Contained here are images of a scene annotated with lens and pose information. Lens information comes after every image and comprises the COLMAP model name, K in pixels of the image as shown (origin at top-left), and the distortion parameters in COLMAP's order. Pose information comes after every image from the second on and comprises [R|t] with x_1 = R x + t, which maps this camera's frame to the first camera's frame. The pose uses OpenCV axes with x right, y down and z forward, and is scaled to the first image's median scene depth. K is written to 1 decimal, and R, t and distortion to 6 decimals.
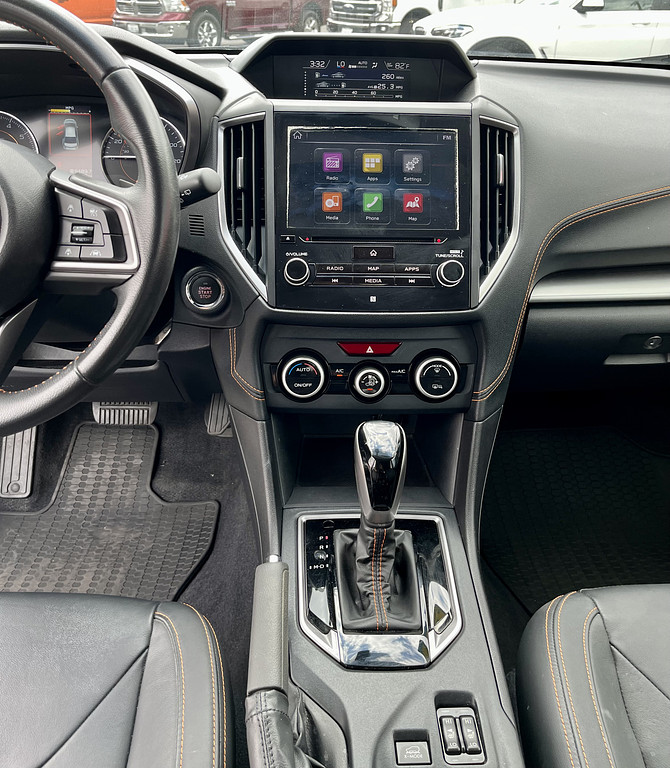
lens RADIAL K [[589.5, 0, 335.3], [0, 589.5, 314.8], [0, 0, 1]] dist [0.048188, -0.056275]
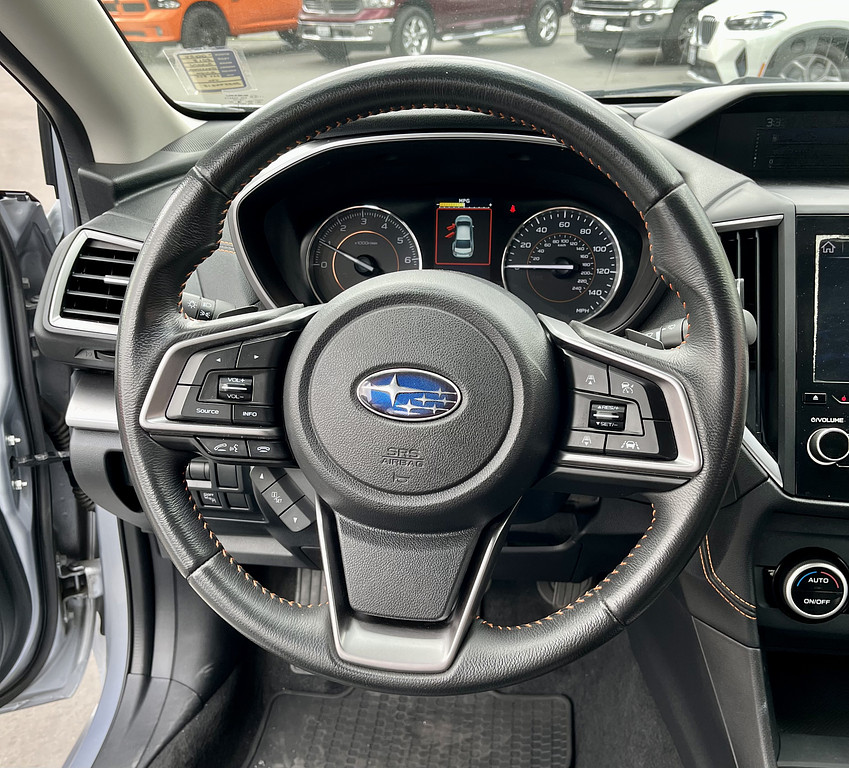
lens RADIAL K [[744.1, 0, 404.0], [0, 744.1, 401.3], [0, 0, 1]] dist [0.012583, -0.010189]
pose [[0.992376, 0.024179, -0.120852, -0.448797], [-0.019379, 0.998982, 0.040736, -0.148956], [0.121714, -0.038084, 0.991834, 0.062261]]
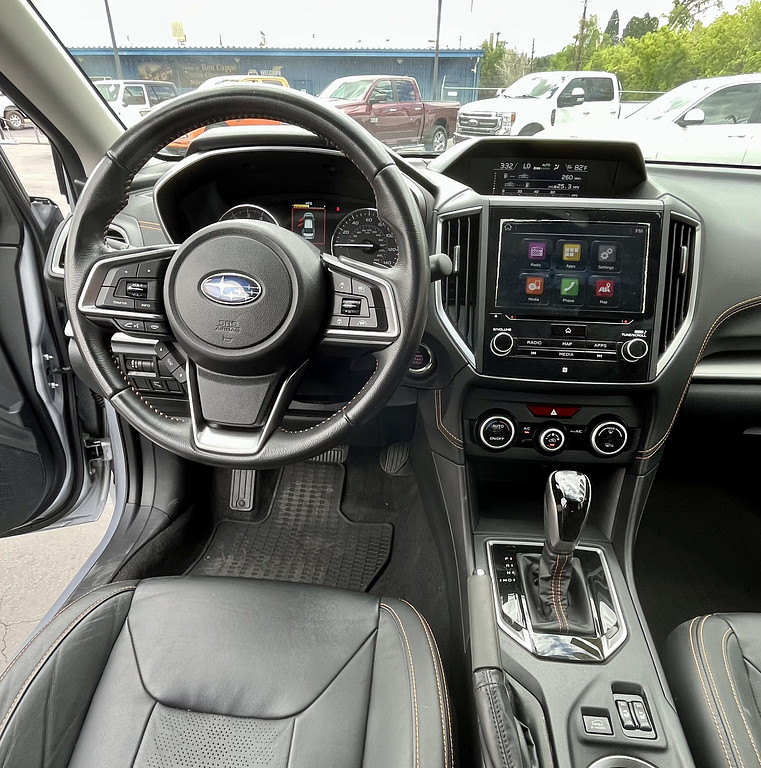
lens RADIAL K [[465.8, 0, 379.6], [0, 465.8, 434.2], [0, 0, 1]] dist [-0.003996, -0.001322]
pose [[0.994620, 0.050267, -0.090577, -0.213017], [-0.040164, 0.993108, 0.110102, 0.013783], [0.095488, -0.105872, 0.989784, 0.018474]]
